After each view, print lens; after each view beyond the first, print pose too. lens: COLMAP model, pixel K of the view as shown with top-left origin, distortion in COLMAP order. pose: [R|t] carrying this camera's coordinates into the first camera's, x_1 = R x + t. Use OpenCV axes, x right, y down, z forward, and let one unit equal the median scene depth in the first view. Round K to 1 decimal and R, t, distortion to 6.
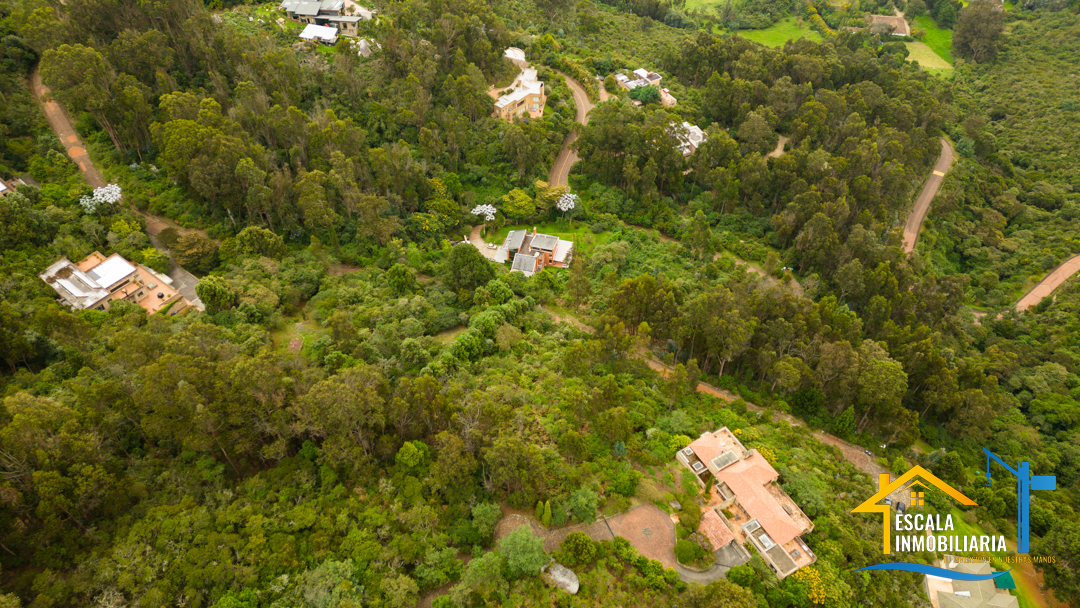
lens RADIAL K [[744.3, 0, 540.0], [0, 744.3, 304.0], [0, 0, 1]] dist [0.084865, -0.077941]
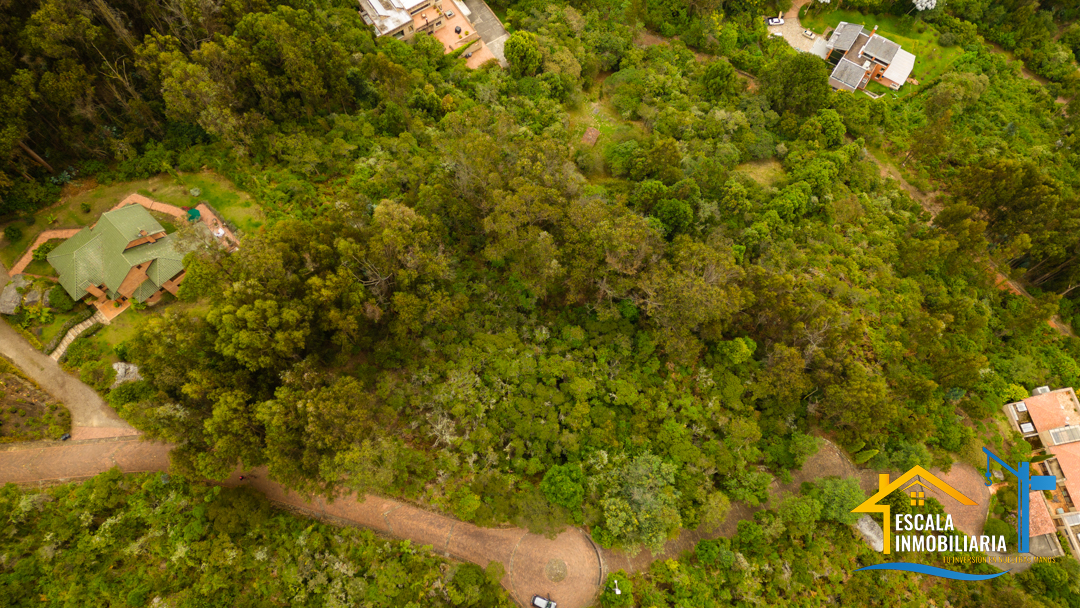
lens RADIAL K [[744.0, 0, 540.0], [0, 744.0, 304.0], [0, 0, 1]] dist [0.100910, -0.071977]
pose [[0.946594, 0.303866, -0.107817, -0.218778], [-0.238245, 0.884499, 0.401126, -0.106167], [0.217253, -0.354016, 0.909656, 0.100031]]
